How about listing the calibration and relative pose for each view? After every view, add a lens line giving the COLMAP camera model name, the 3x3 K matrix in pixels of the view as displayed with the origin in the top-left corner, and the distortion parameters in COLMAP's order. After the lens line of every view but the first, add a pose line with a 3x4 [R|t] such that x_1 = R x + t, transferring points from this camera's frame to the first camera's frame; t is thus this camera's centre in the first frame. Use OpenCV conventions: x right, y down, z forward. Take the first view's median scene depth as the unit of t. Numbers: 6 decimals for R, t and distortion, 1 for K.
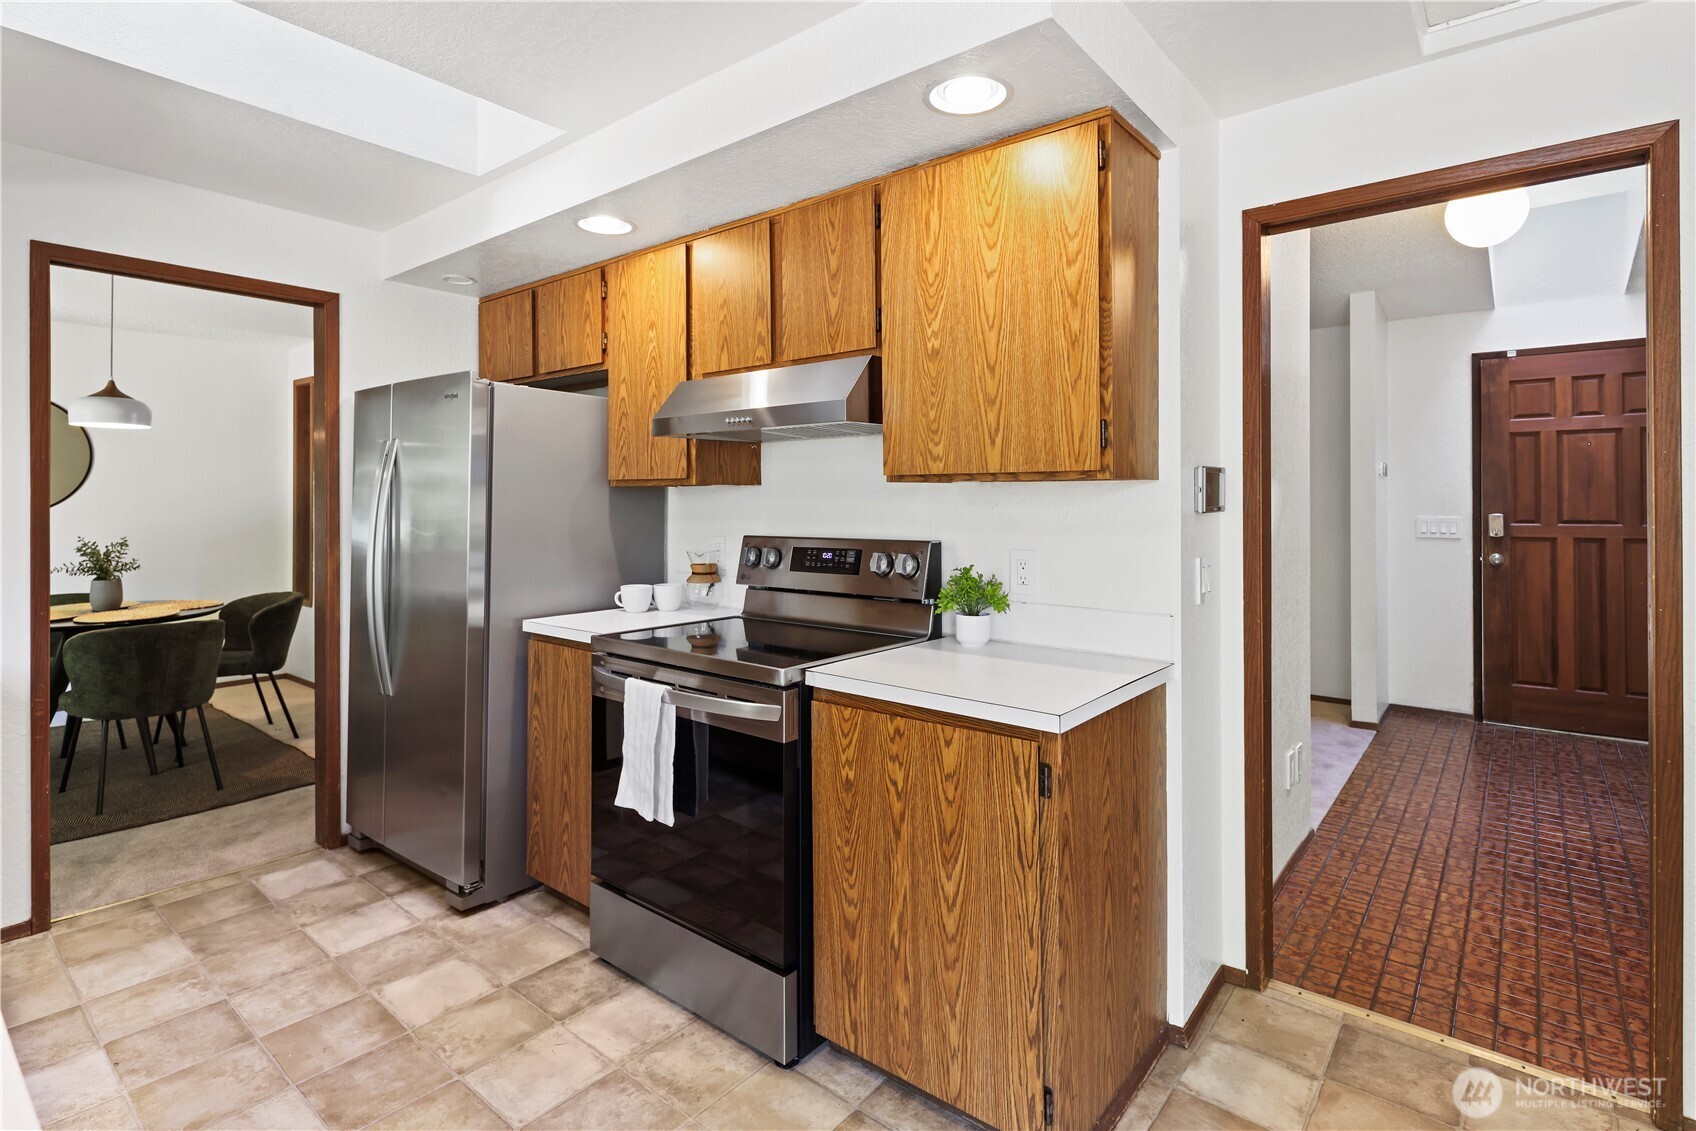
lens RADIAL K [[836.4, 0, 821.2], [0, 836.4, 500.4], [0, 0, 1]] dist [0.007502, -0.004782]
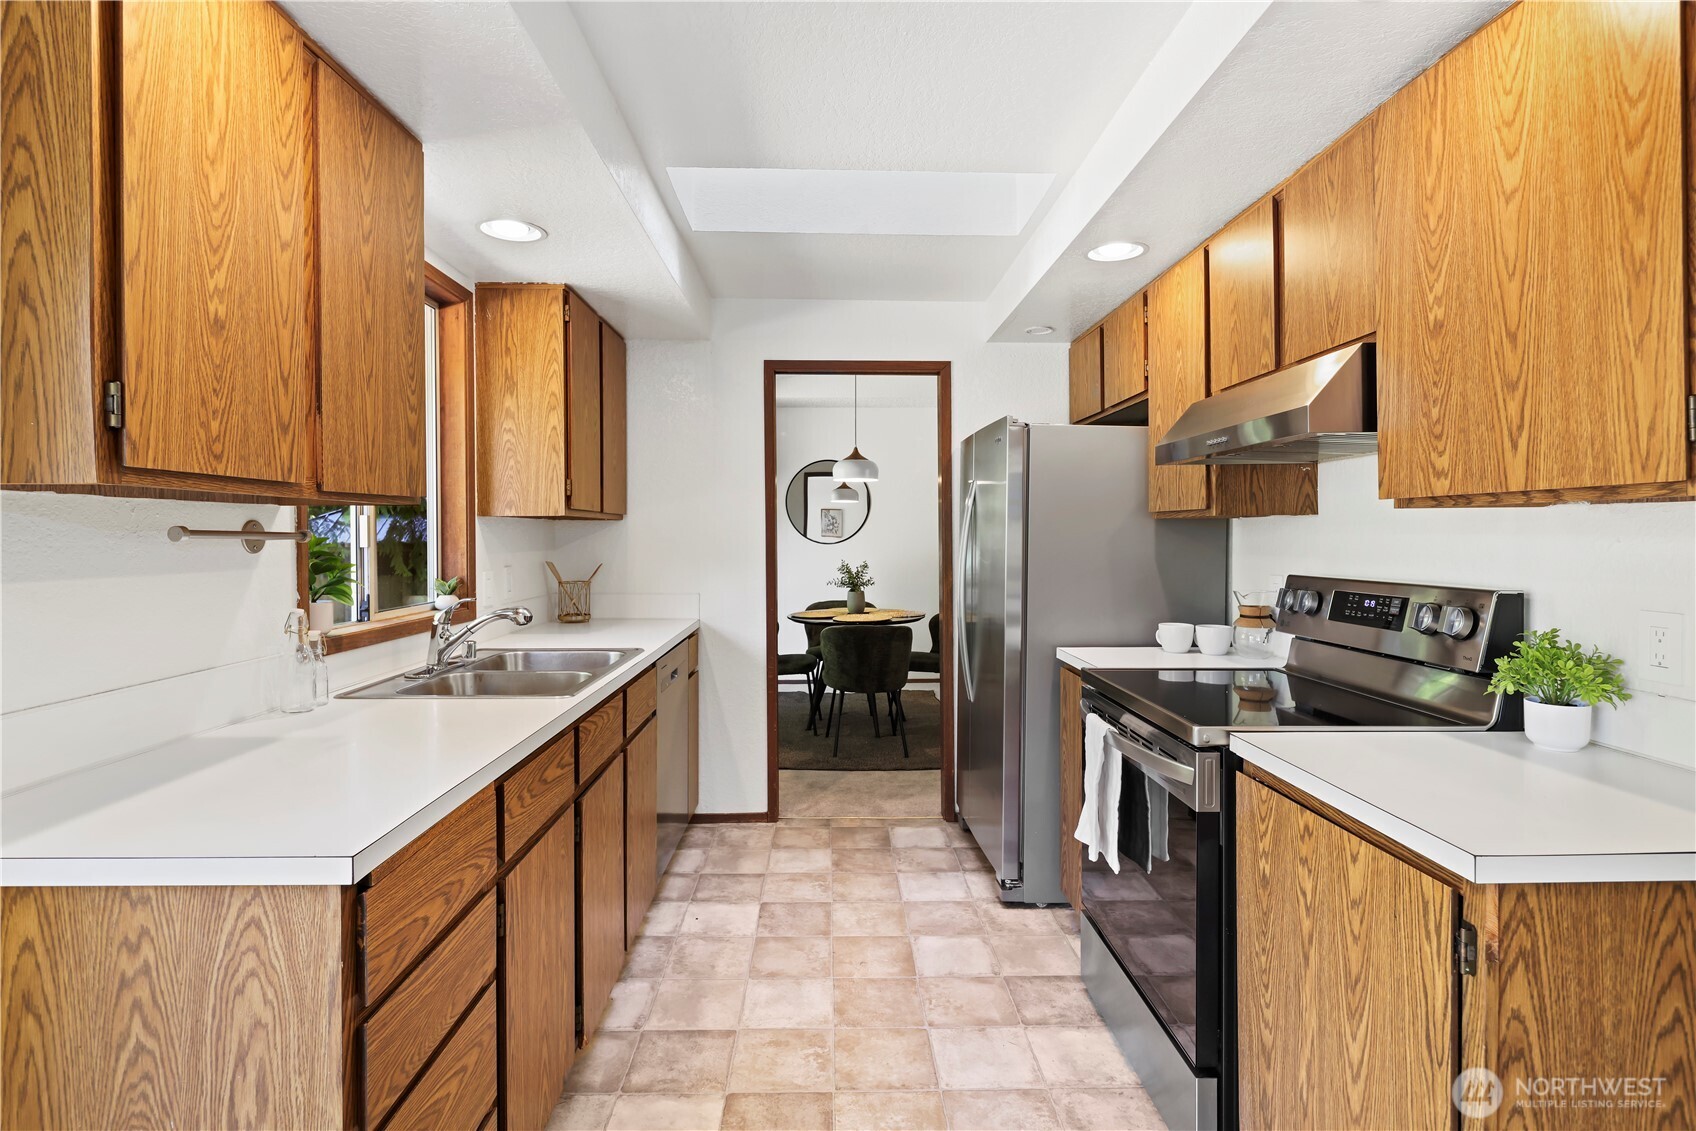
lens RADIAL K [[836.4, 0, 841.4], [0, 836.4, 548.8], [0, 0, 1]] dist [0.007502, -0.004782]
pose [[0.660431, 0.012205, -0.750787, 0.303600], [0.000764, 0.999856, 0.016926, 0.001249], [0.750886, -0.011752, 0.660327, 0.125387]]
